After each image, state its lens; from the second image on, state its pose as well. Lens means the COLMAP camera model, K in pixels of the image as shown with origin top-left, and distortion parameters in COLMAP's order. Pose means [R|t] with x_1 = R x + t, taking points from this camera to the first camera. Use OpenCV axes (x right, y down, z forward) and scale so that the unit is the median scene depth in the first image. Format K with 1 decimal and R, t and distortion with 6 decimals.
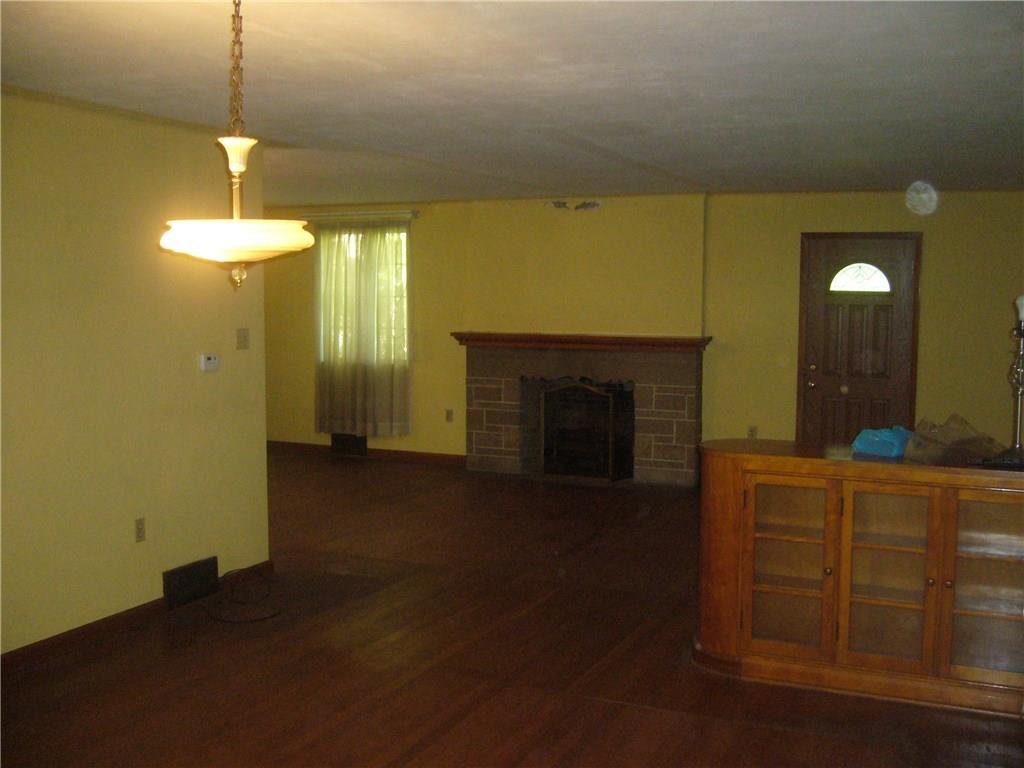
lens RADIAL K [[1106.6, 0, 512.0], [0, 1106.6, 384.0], [0, 0, 1]] dist [-0.064729, 0.004261]
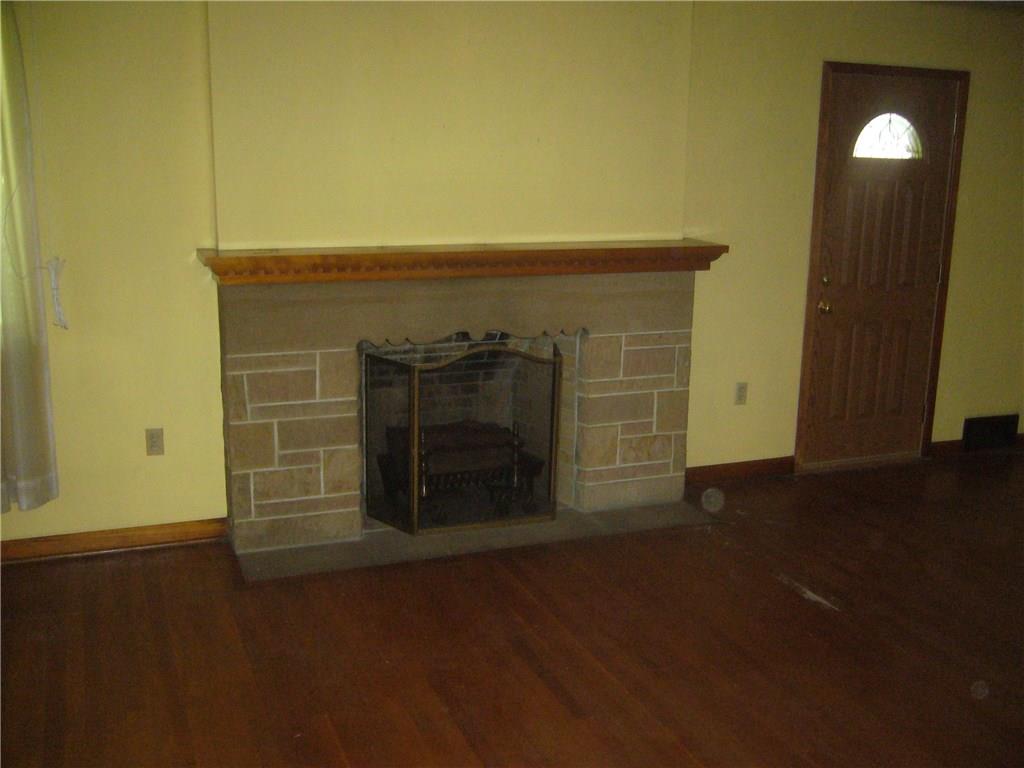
lens RADIAL K [[1106.6, 0, 512.0], [0, 1106.6, 384.0], [0, 0, 1]] dist [-0.064729, 0.004261]
pose [[0.689747, -0.153273, 0.707642, -0.286988], [0.049995, 0.985087, 0.164635, -0.064163], [-0.722323, -0.078178, 0.687123, 0.640639]]
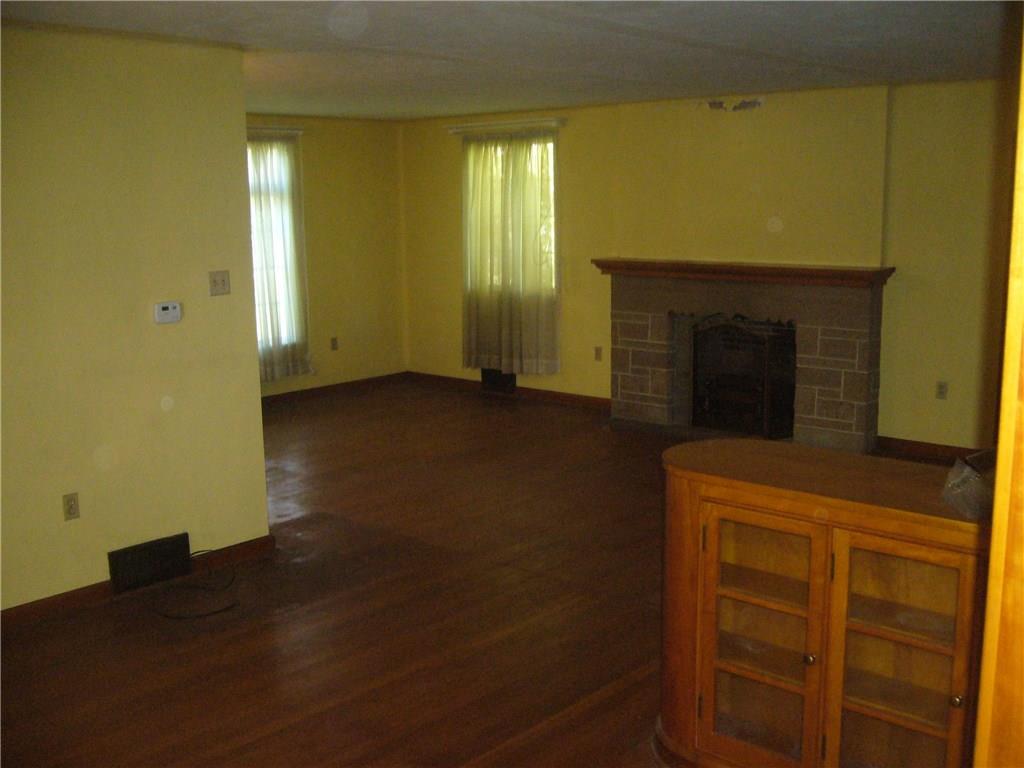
lens RADIAL K [[1106.6, 0, 512.0], [0, 1106.6, 384.0], [0, 0, 1]] dist [-0.064729, 0.004261]
pose [[0.956718, 0.032214, -0.289228, 0.142717], [-0.007231, 0.996179, 0.087036, -0.024858], [0.290927, -0.081178, 0.953295, 0.153730]]
